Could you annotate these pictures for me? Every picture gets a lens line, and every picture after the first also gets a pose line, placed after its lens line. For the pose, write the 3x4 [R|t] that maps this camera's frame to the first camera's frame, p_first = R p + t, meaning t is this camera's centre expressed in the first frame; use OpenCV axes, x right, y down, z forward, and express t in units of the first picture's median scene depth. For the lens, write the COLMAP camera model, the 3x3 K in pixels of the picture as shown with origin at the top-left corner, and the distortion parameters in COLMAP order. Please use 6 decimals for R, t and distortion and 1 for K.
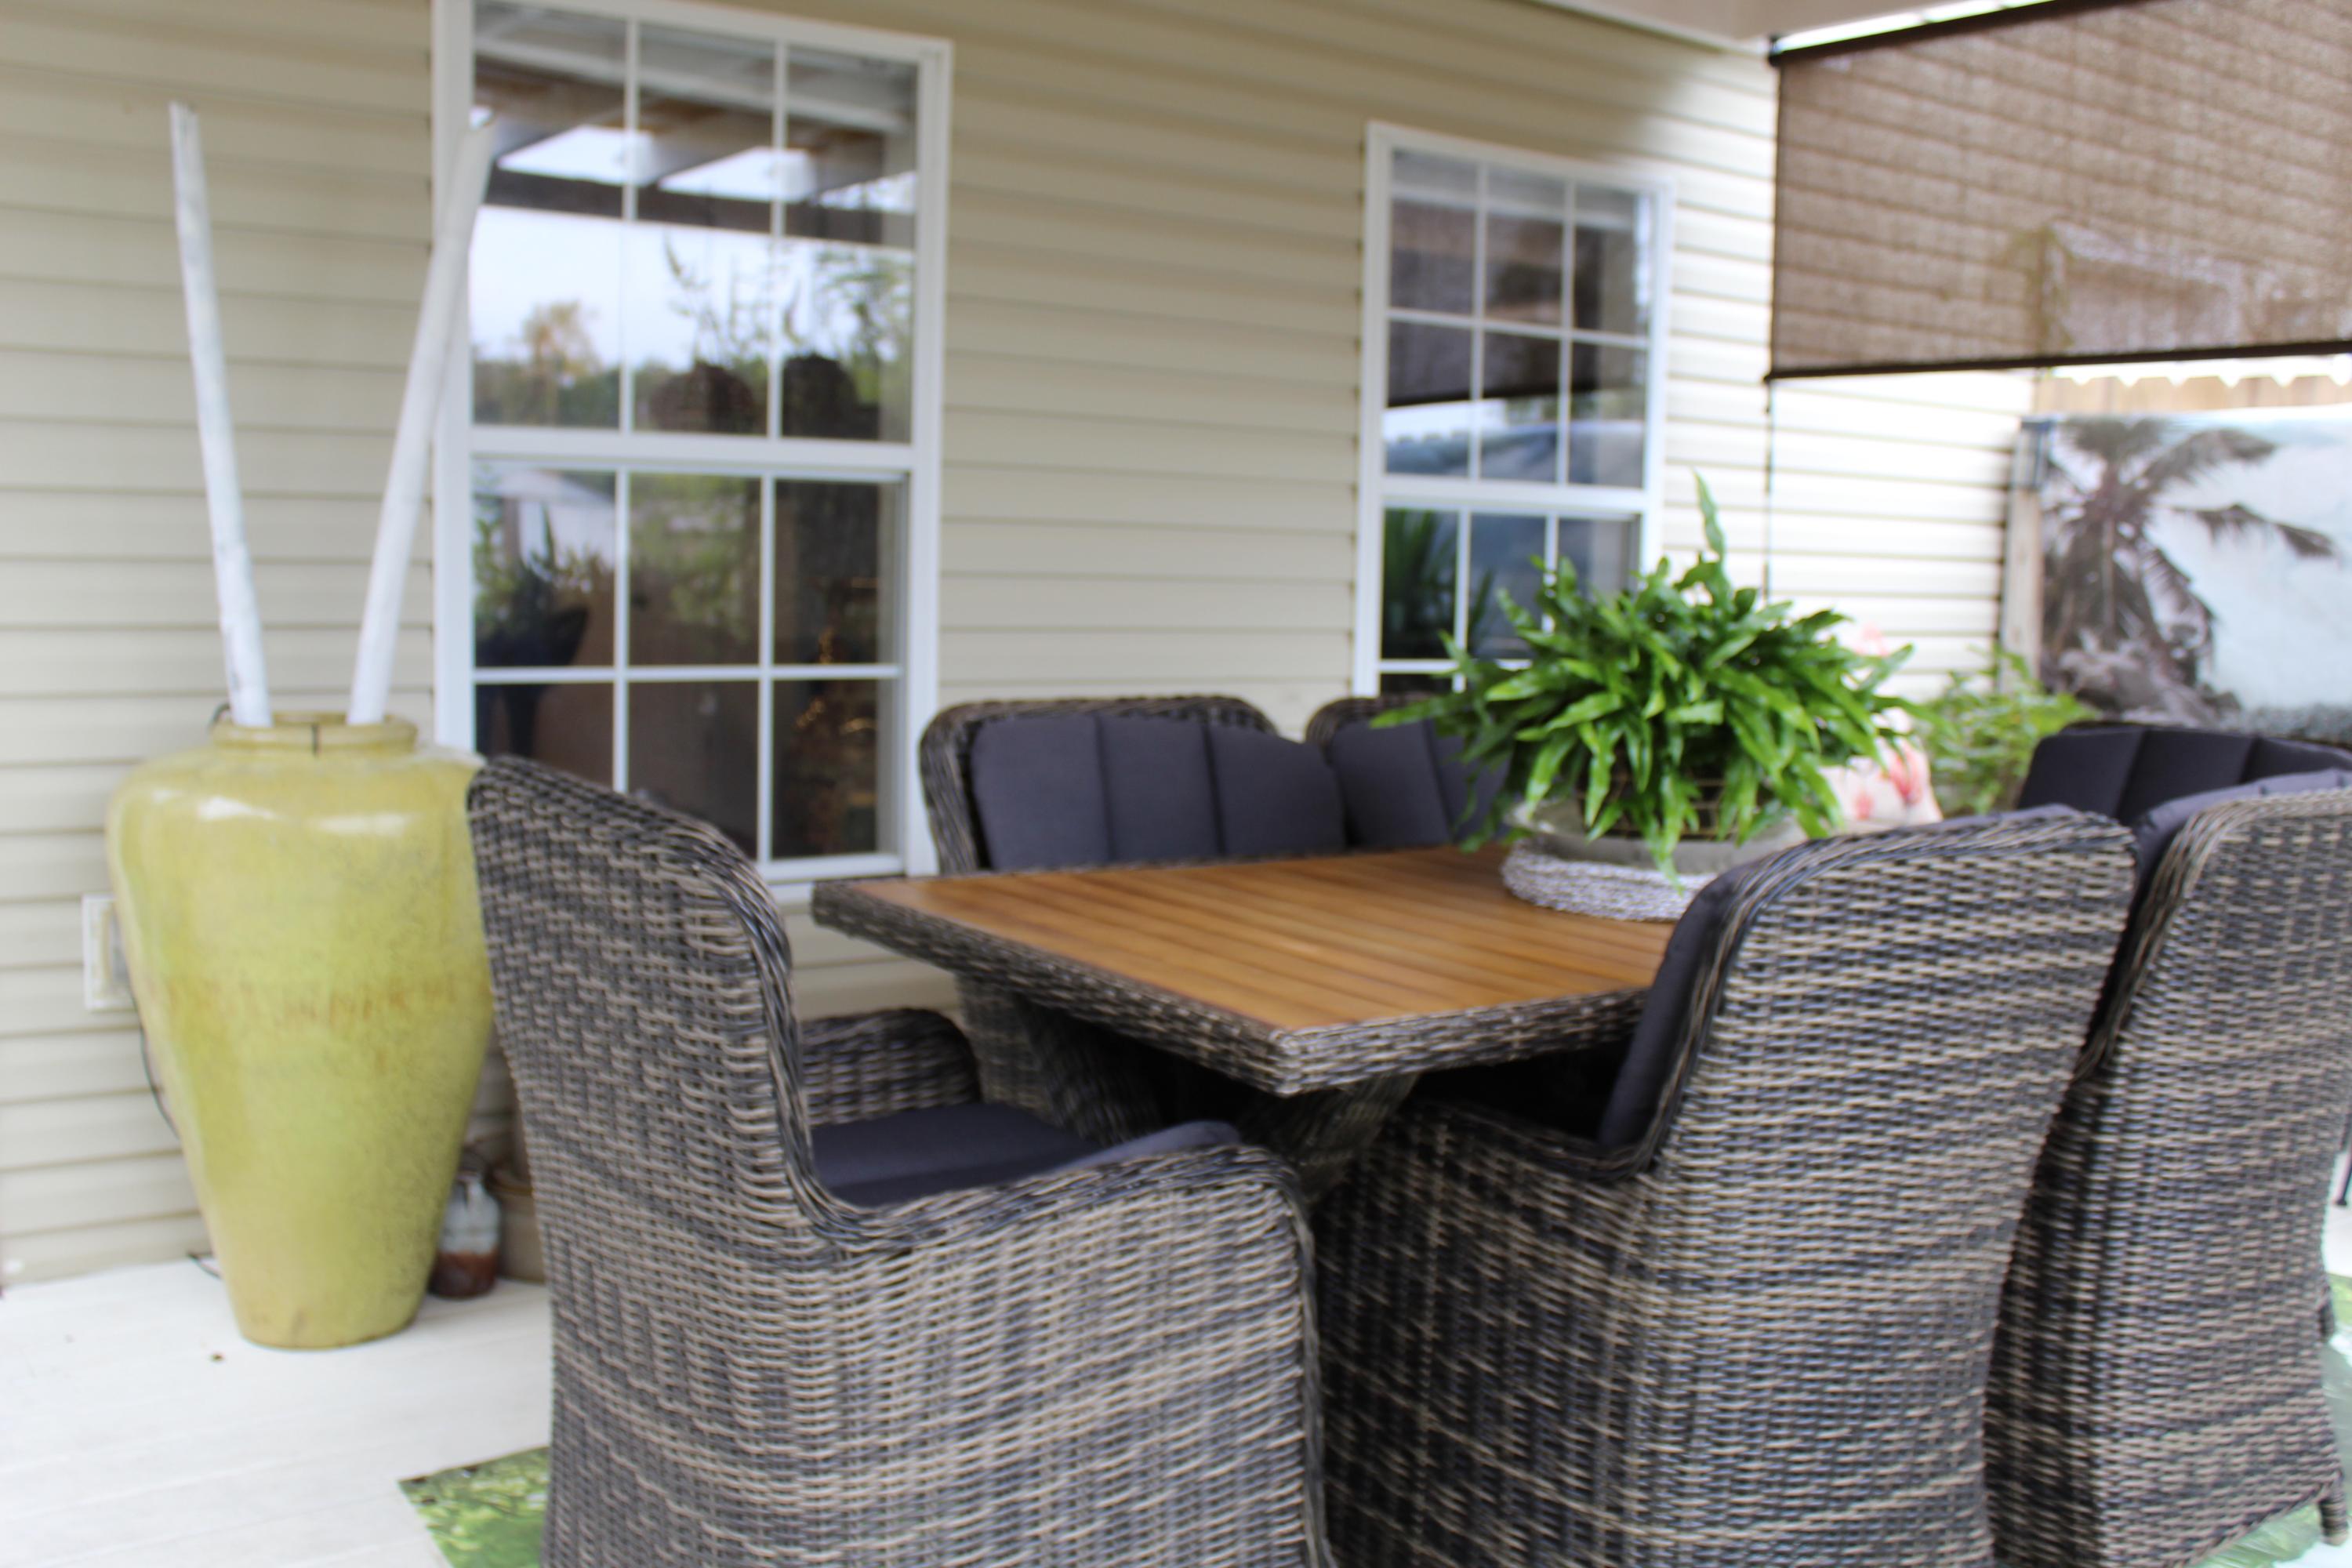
lens RADIAL K [[2180.2, 0, 1176.6], [0, 2180.2, 788.7], [0, 0, 1]] dist [-0.114314, 0.000000]
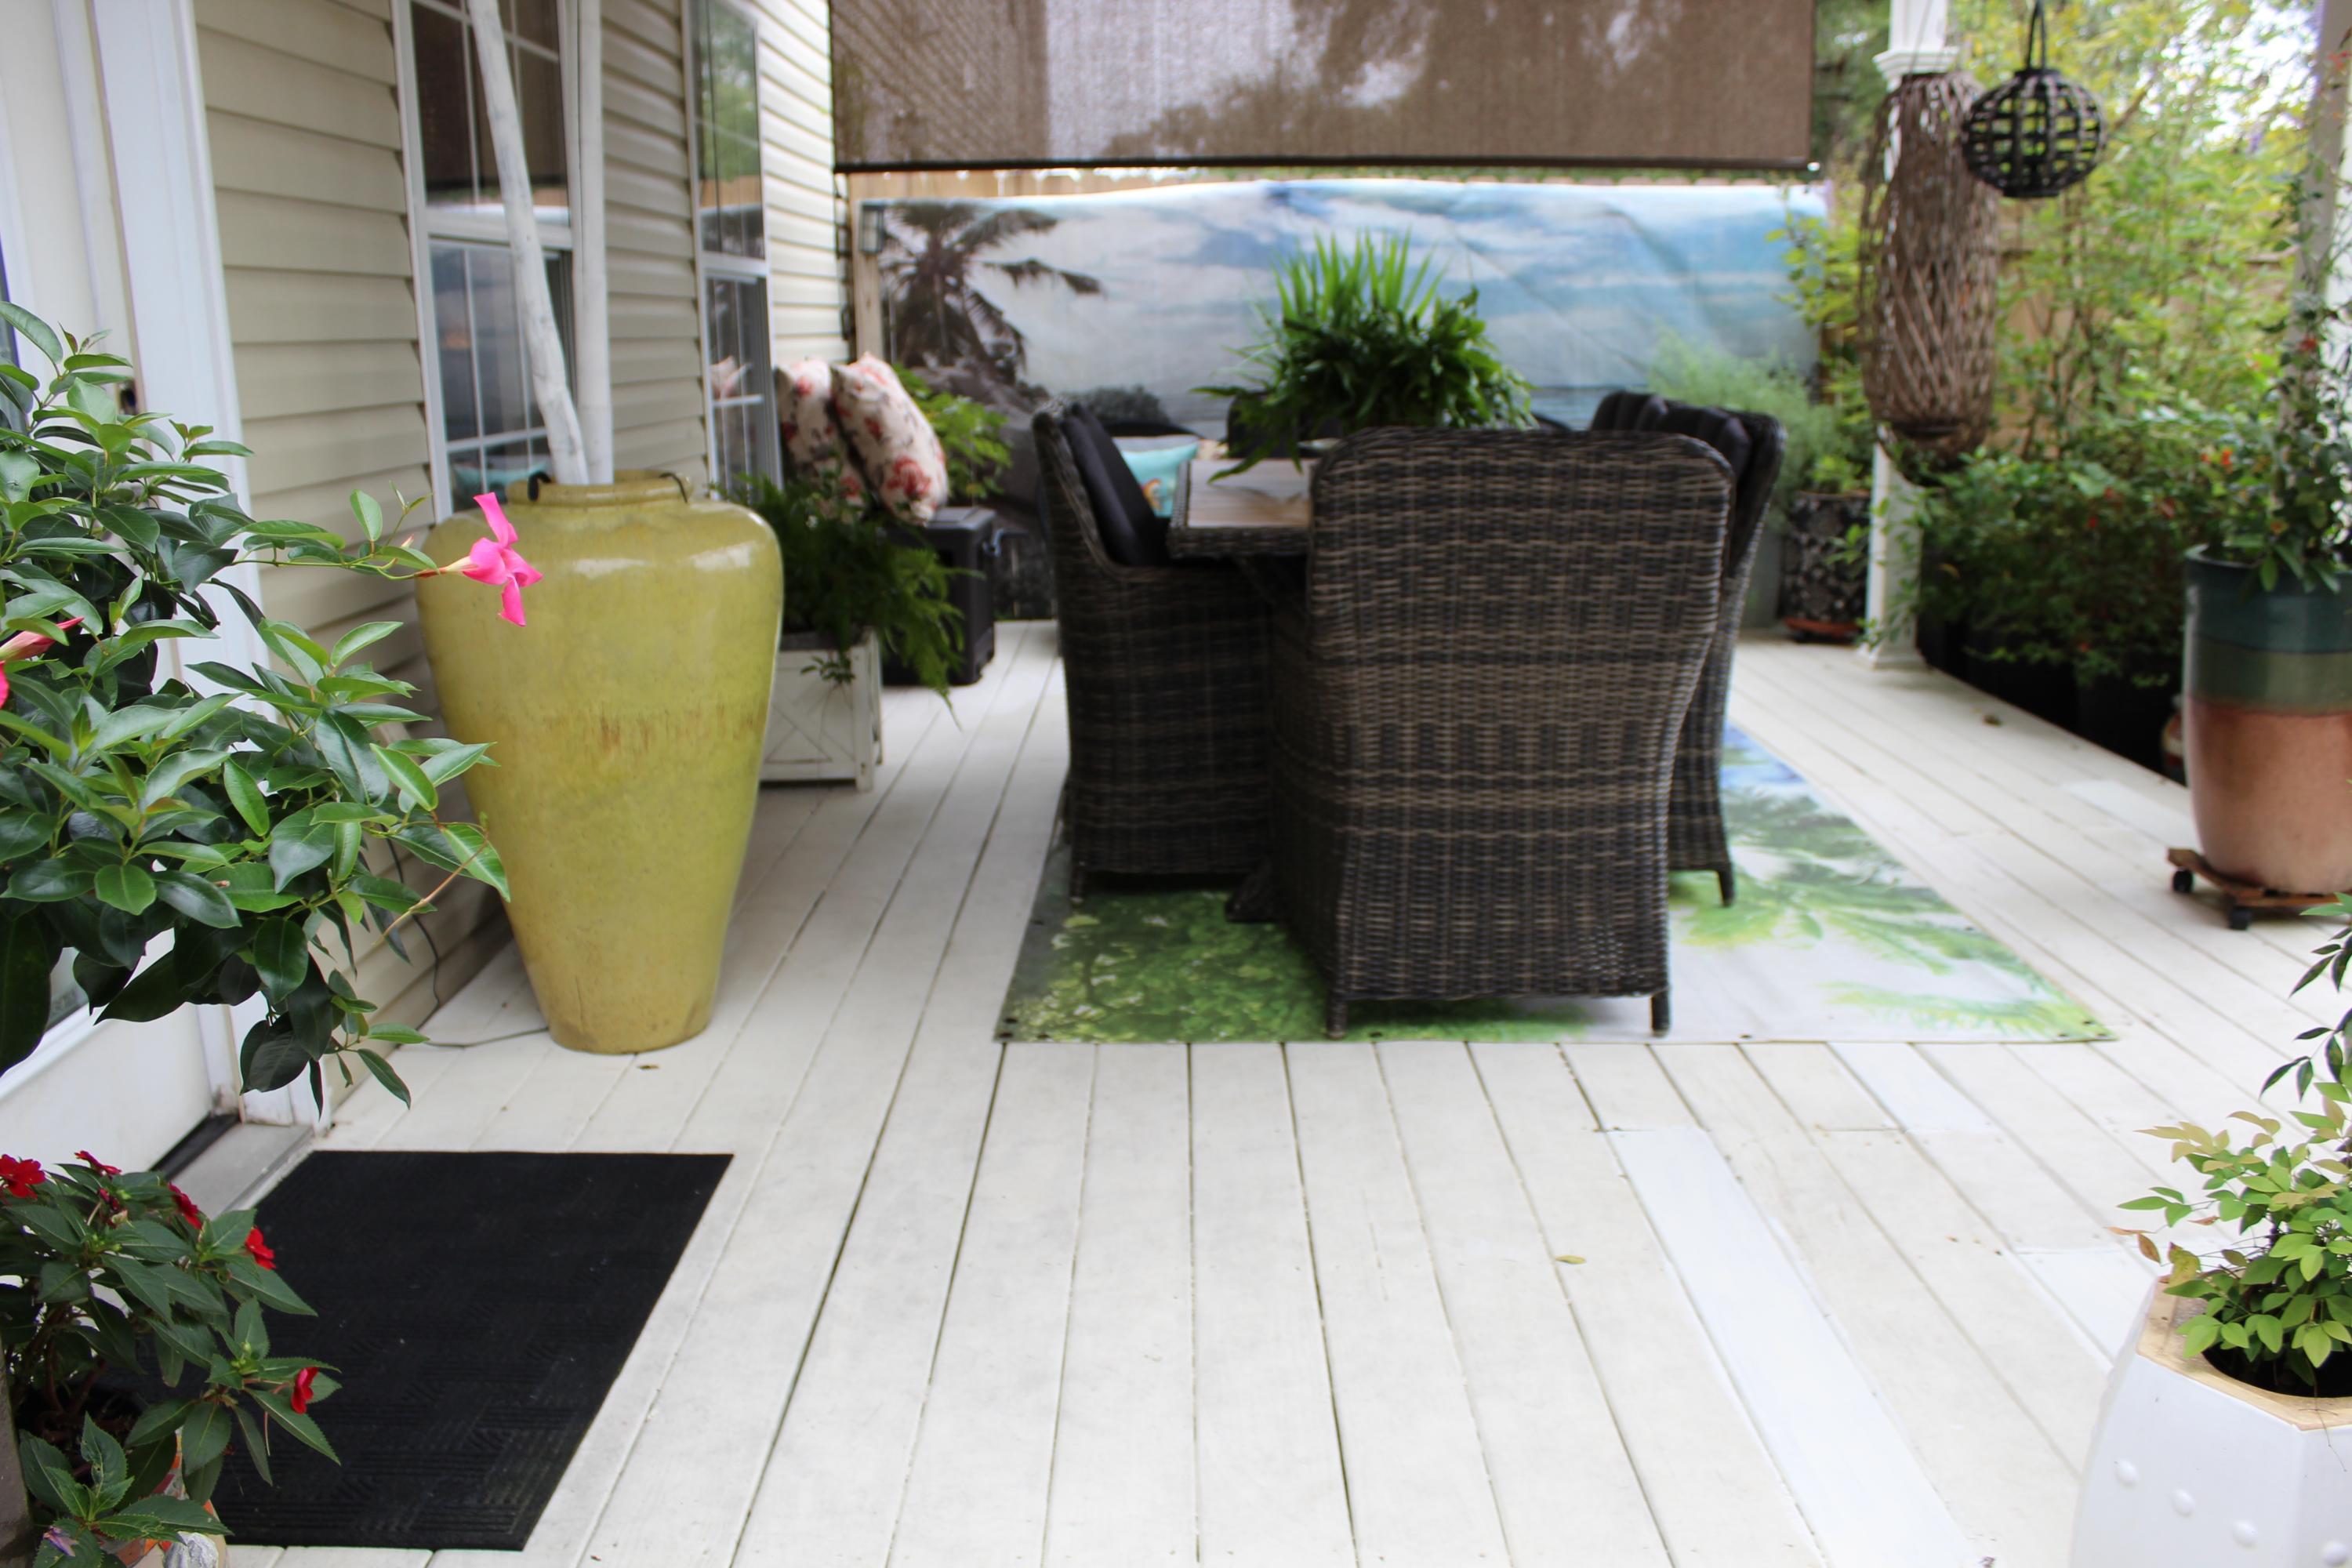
lens RADIAL K [[1938.0, 0, 1174.6], [0, 1938.0, 777.8], [0, 0, 1]] dist [-0.165286, 0.140766]
pose [[0.586161, -0.218397, 0.780204, -0.559271], [0.114796, 0.975656, 0.186863, -0.018086], [-0.802020, -0.019967, 0.596963, 0.098987]]
